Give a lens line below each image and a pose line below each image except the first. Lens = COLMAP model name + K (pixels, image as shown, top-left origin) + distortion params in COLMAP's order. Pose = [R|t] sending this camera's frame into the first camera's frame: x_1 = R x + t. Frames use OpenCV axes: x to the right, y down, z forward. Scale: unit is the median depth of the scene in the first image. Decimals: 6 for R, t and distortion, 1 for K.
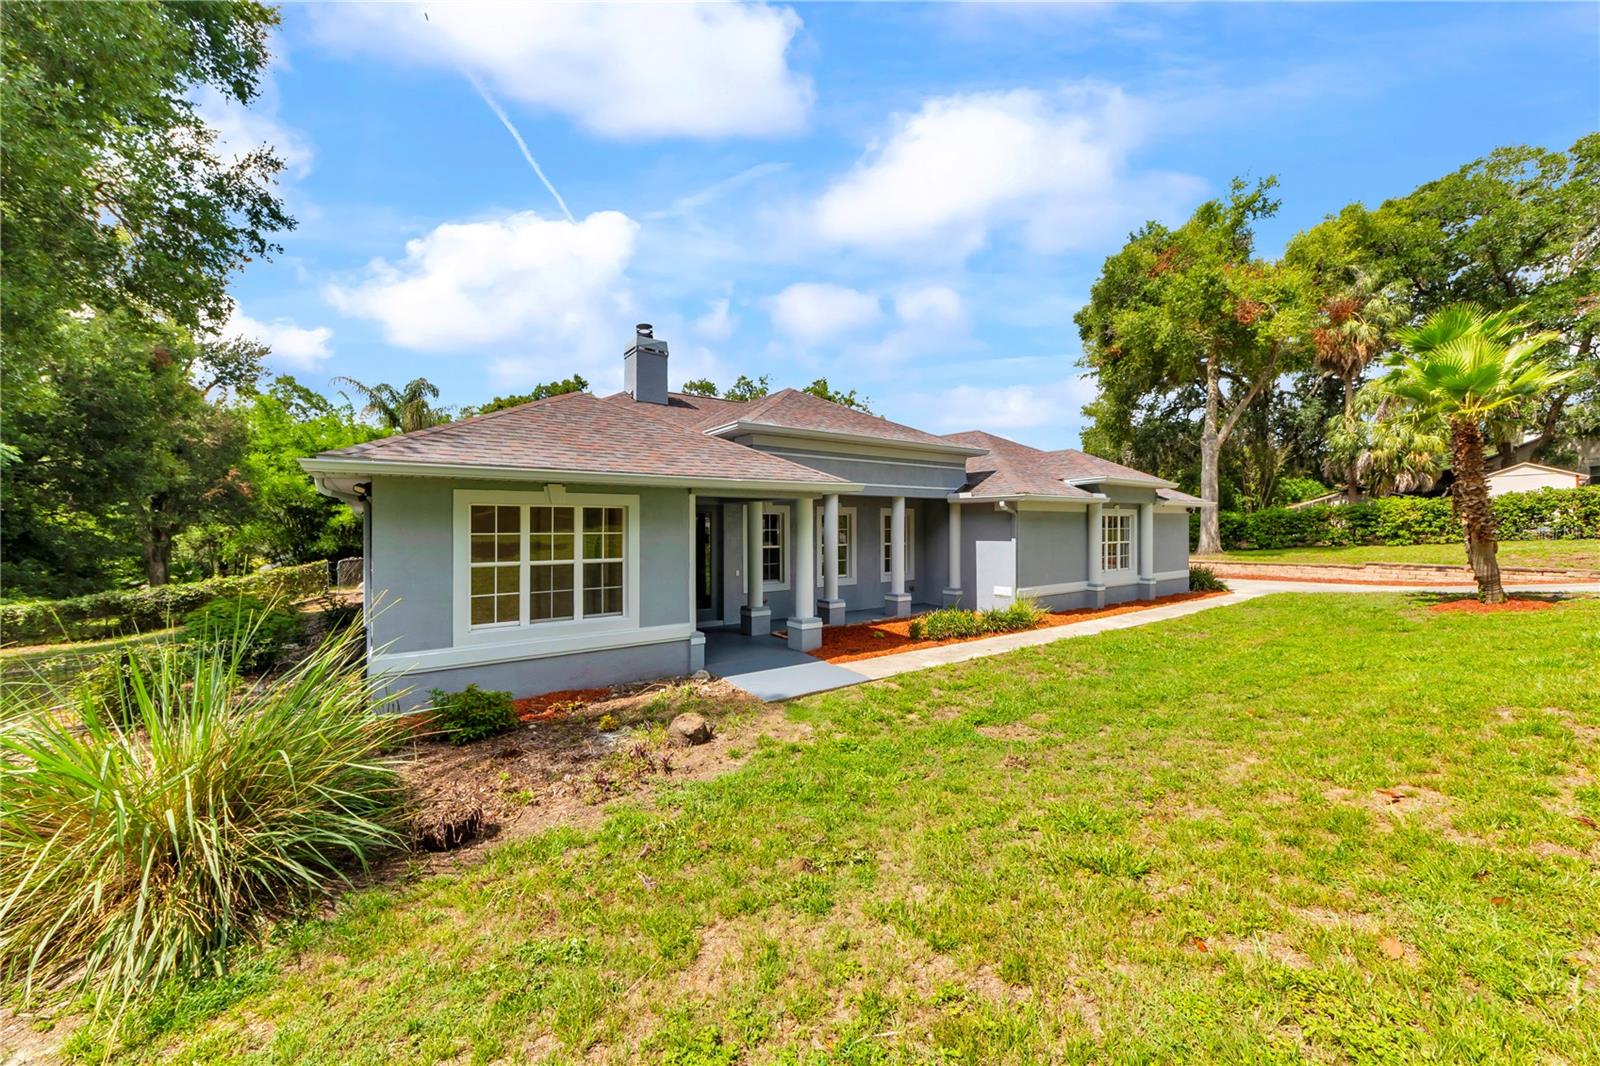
lens RADIAL K [[583.5, 0, 800.0], [0, 583.5, 533.0], [0, 0, 1]] dist [0.000089, 0.000115]
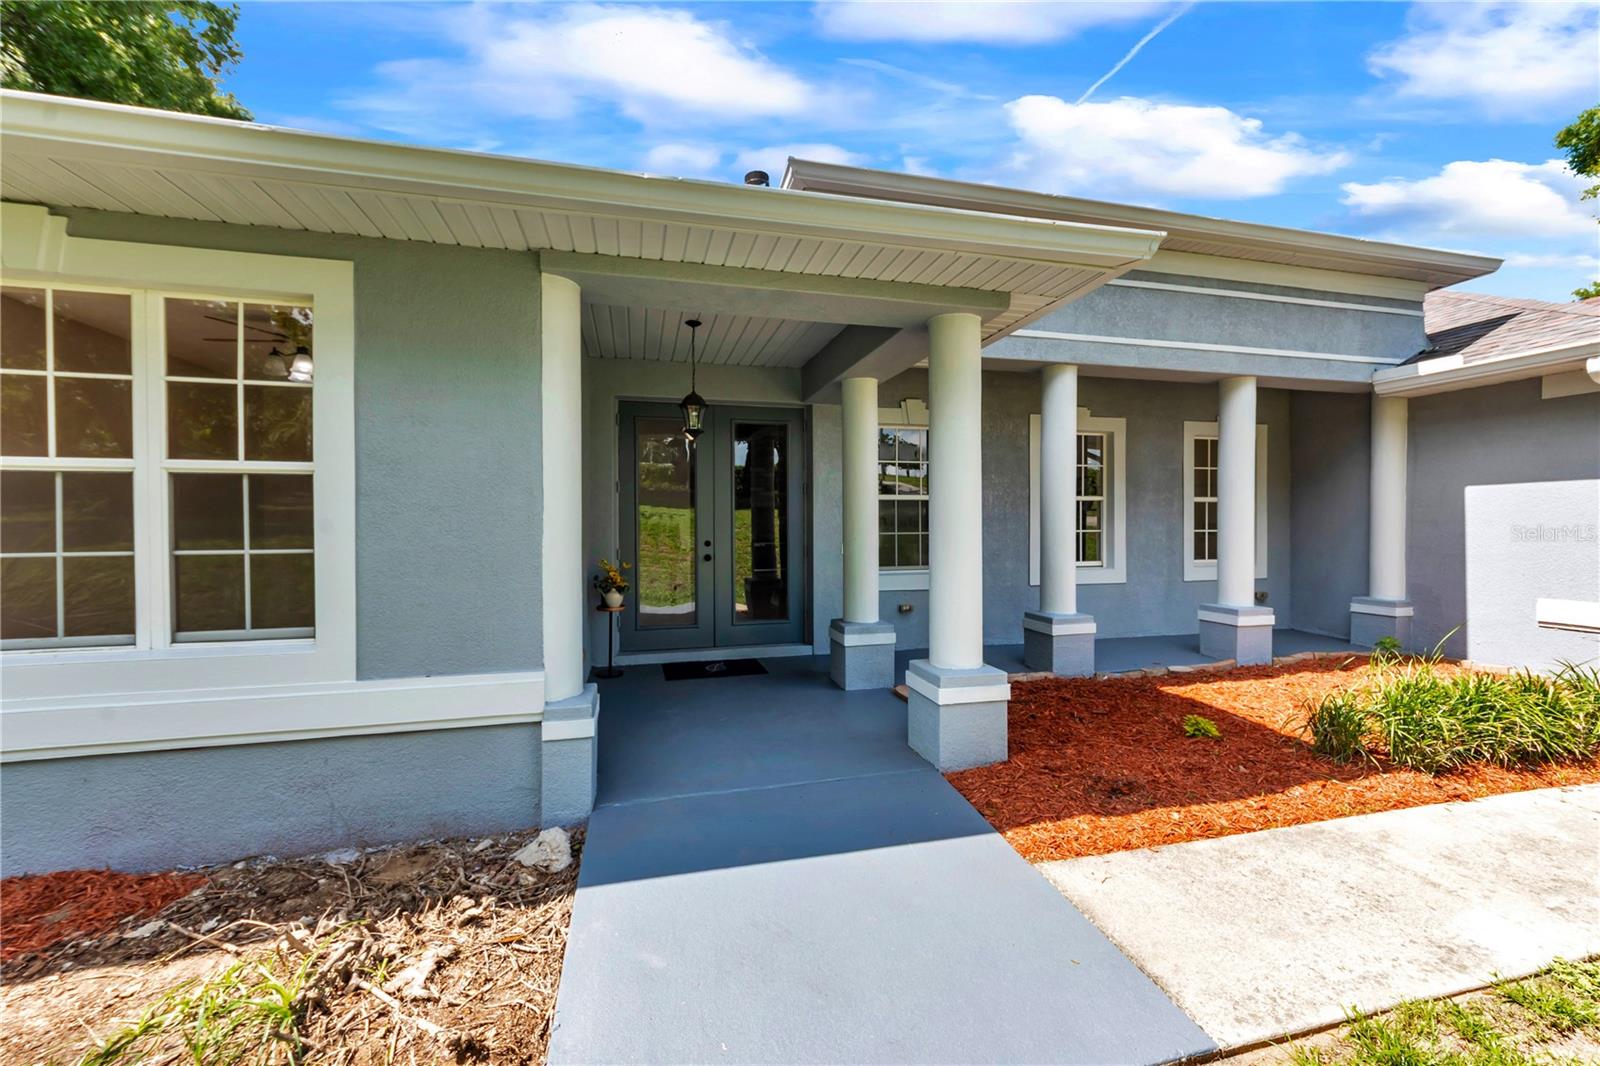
lens RADIAL K [[614.7, 0, 787.5], [0, 614.7, 534.6], [0, 0, 1]] dist [0.001688, -0.000142]
pose [[0.919385, 0.002182, -0.393352, 0.040725], [0.001312, 0.999962, 0.008612, 0.043812], [0.393356, -0.008433, 0.919348, 0.429576]]
